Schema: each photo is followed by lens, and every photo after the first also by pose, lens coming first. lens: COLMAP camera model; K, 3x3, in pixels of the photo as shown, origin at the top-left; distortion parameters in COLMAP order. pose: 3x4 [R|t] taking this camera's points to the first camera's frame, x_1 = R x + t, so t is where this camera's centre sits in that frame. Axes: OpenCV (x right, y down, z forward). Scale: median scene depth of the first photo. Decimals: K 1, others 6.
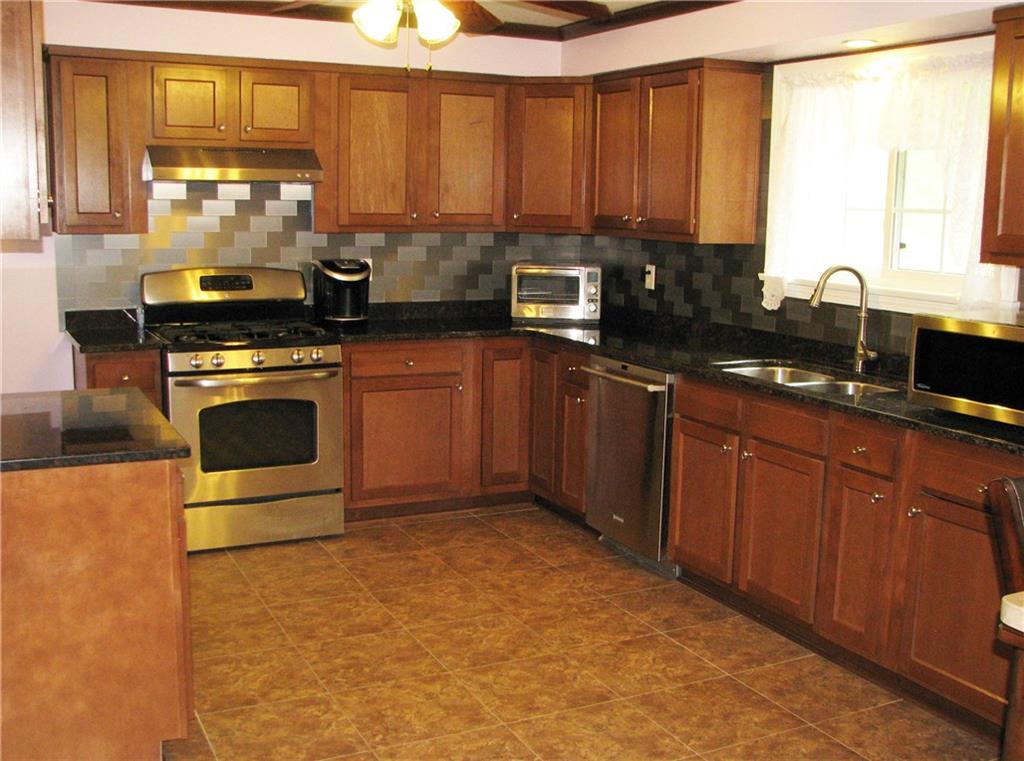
lens RADIAL K [[1152.3, 0, 490.4], [0, 1152.3, 371.8], [0, 0, 1]] dist [-0.113052, 0.000000]
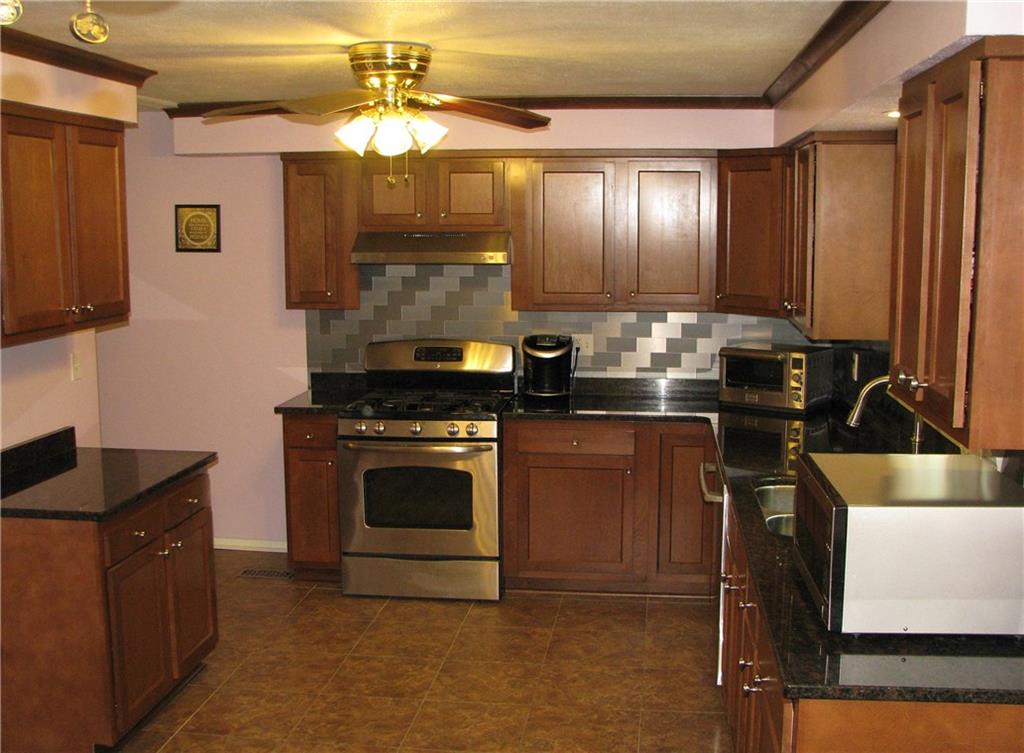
lens RADIAL K [[1152.3, 0, 458.1], [0, 1152.3, 380.5], [0, 0, 1]] dist [-0.113052, 0.000000]
pose [[0.826545, 0.055933, -0.560084, 0.466203], [-0.064706, 0.997896, 0.004166, -0.067879], [0.559139, 0.032797, 0.828425, 0.117821]]
